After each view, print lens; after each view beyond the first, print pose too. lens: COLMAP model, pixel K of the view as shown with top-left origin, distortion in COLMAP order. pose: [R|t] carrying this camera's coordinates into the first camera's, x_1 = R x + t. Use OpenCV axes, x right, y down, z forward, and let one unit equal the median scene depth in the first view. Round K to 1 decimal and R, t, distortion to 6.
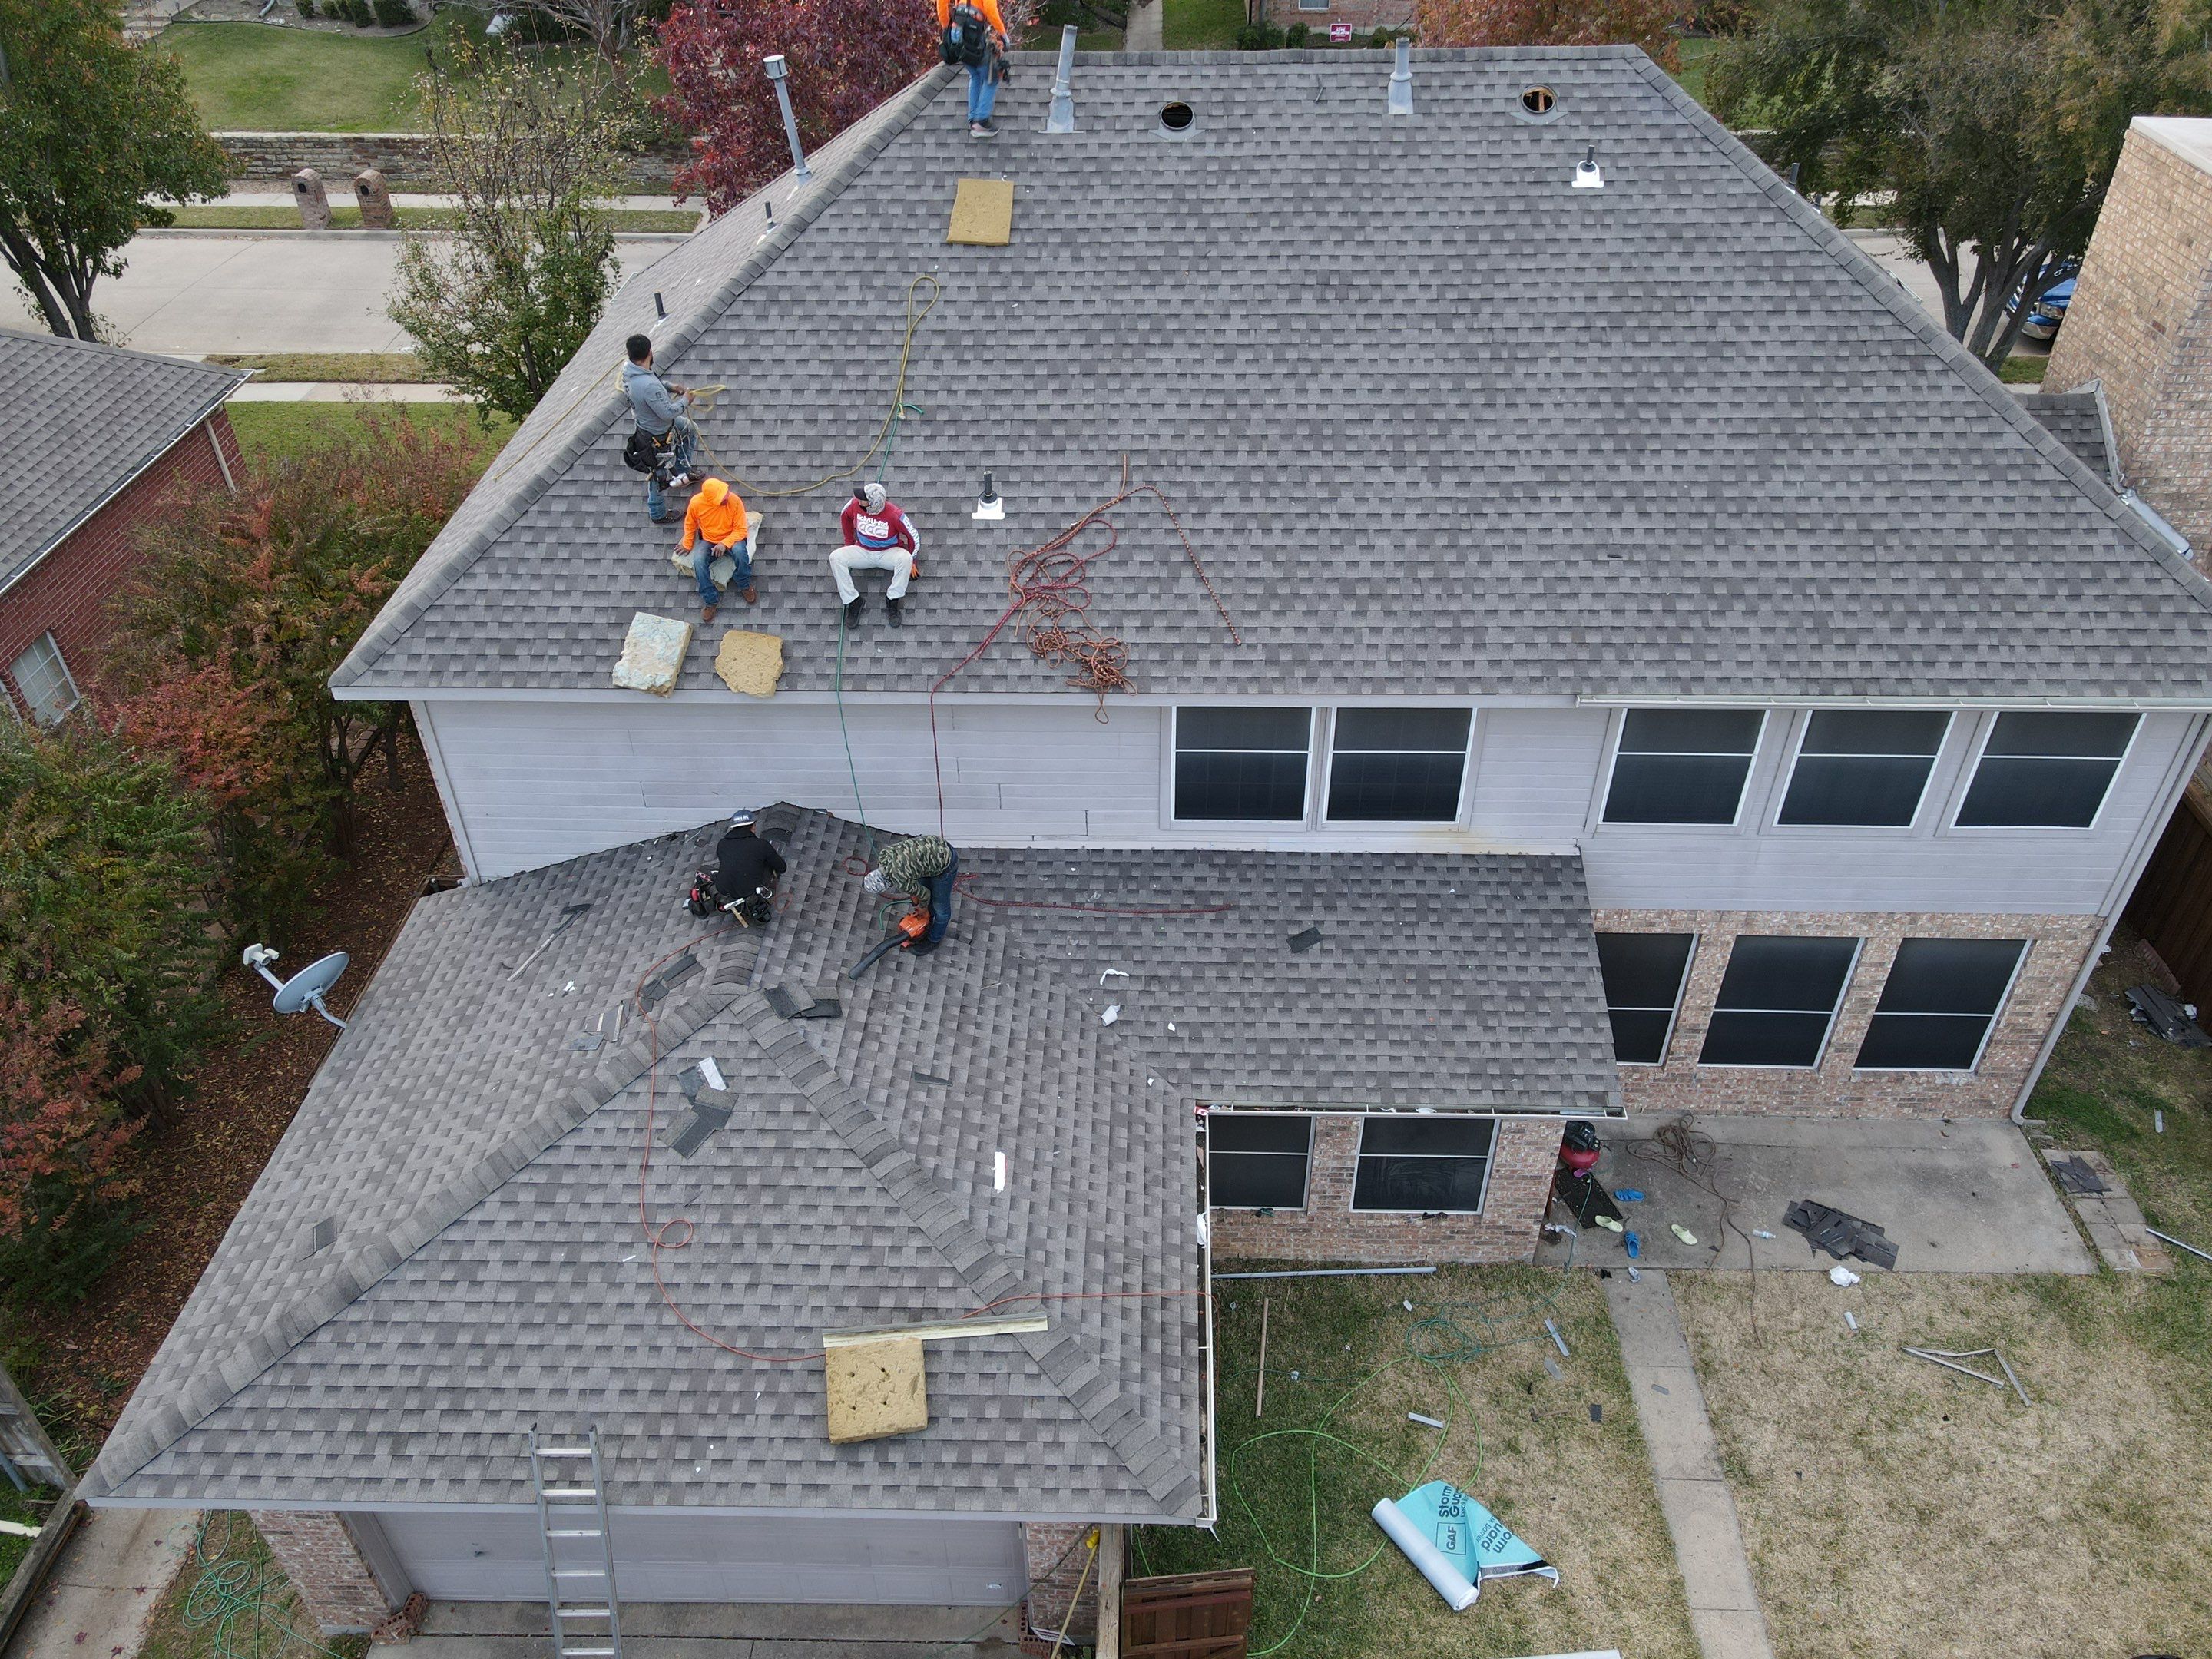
lens RADIAL K [[1591.6, 0, 1112.3], [0, 1591.6, 827.8], [0, 0, 1]] dist [0.011579, 0.014156]
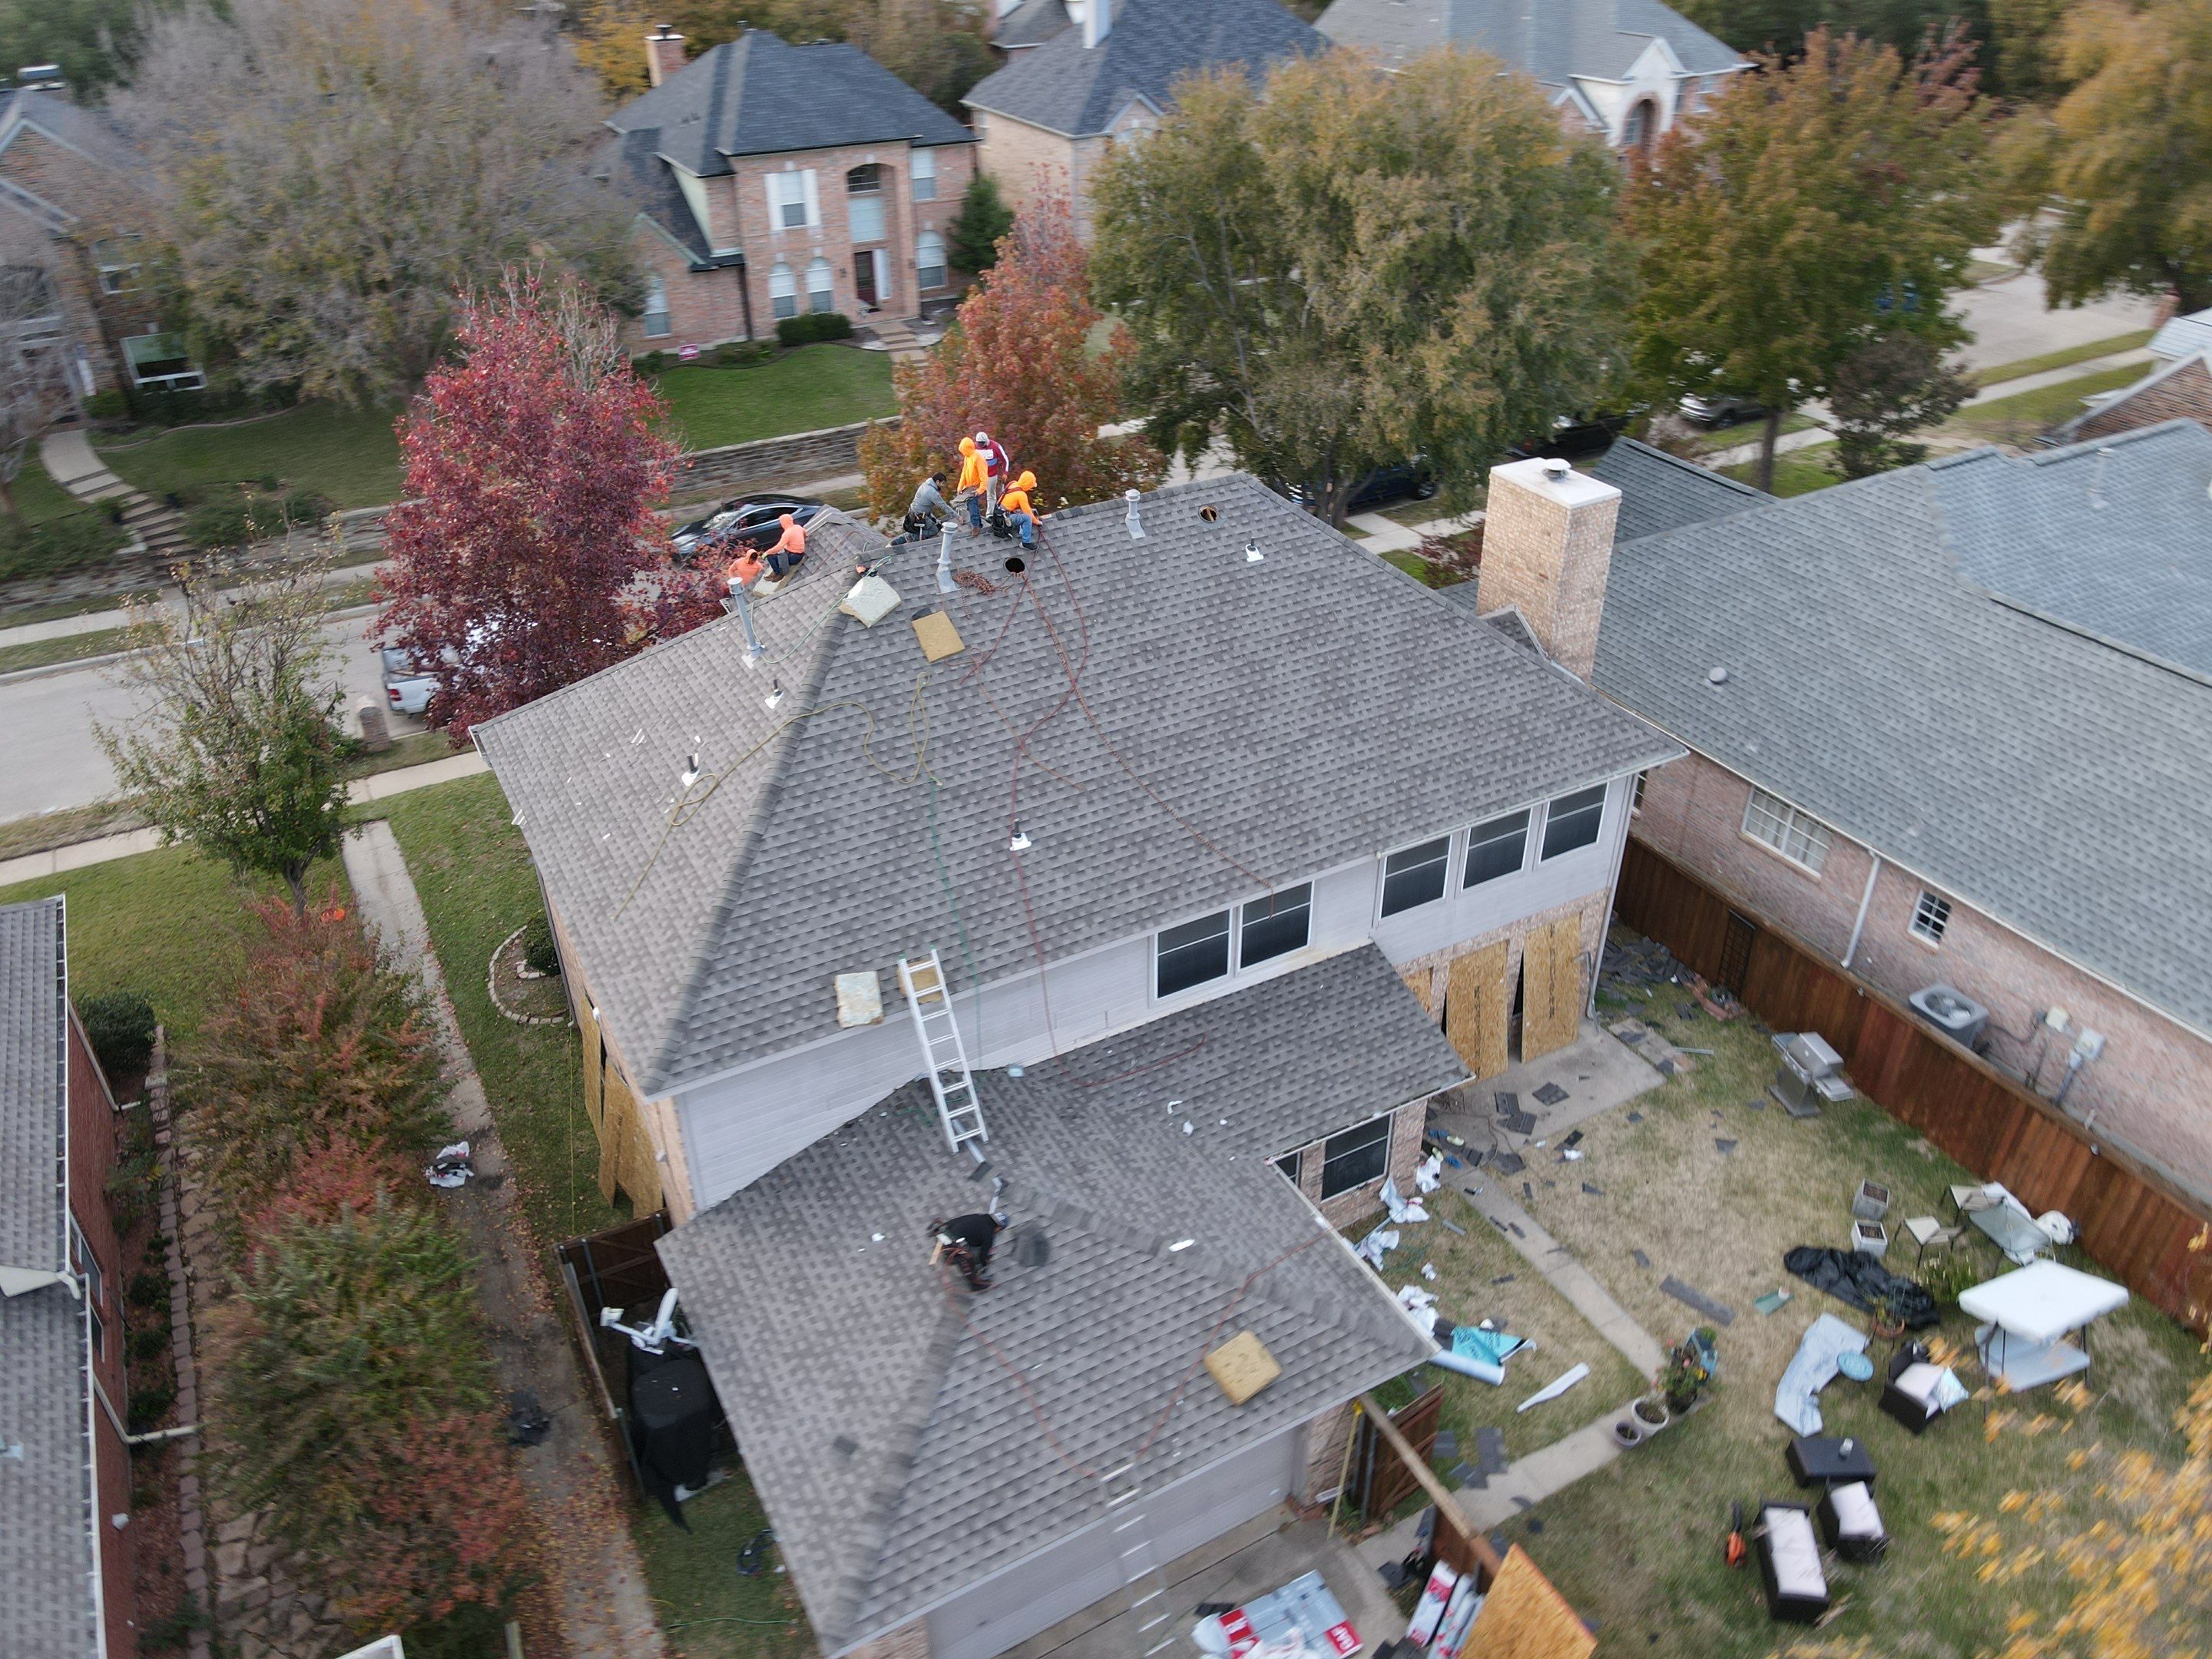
lens RADIAL K [[1591.6, 0, 1107.7], [0, 1591.6, 842.0], [0, 0, 1]] dist [0.011579, 0.014156]
pose [[0.863566, -0.273104, 0.423874, -0.647417], [0.310685, 0.950288, -0.020690, -0.140115], [-0.397151, 0.149559, 0.905485, -0.418224]]
